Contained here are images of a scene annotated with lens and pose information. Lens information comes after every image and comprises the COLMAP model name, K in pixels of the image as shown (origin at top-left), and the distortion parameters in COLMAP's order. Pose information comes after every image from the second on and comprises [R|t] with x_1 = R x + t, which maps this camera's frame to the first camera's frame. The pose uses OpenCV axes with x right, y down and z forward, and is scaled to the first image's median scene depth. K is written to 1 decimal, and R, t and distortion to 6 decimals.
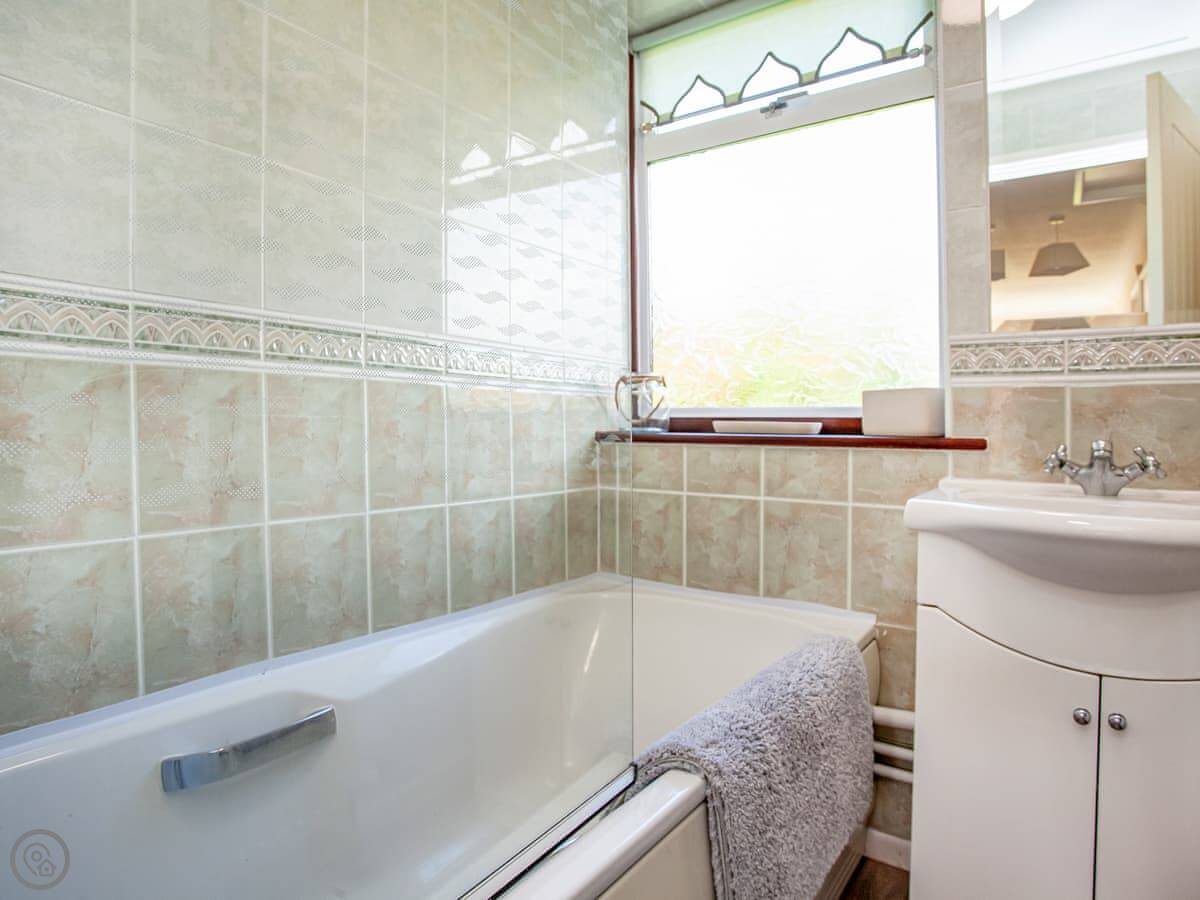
lens RADIAL K [[695.4, 0, 592.1], [0, 695.4, 448.0], [0, 0, 1]] dist [-0.089472, 0.048500]
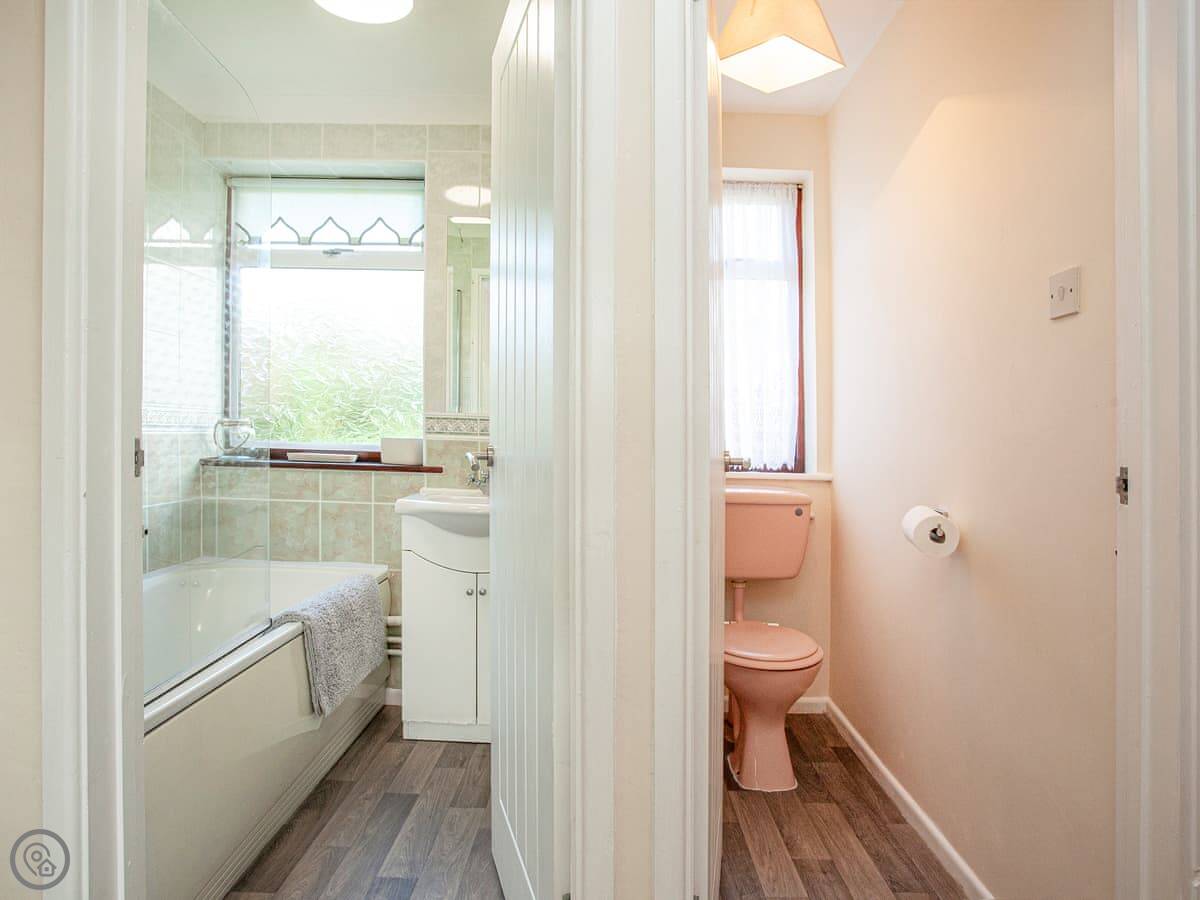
lens RADIAL K [[742.6, 0, 600.0], [0, 742.6, 450.0], [0, 0, 1]] dist [-0.048592, 0.000434]
pose [[0.811649, 0.006989, 0.584103, -0.243209], [-0.006439, 0.999975, -0.003017, -0.049210], [-0.584110, -0.001312, 0.811674, -0.823461]]
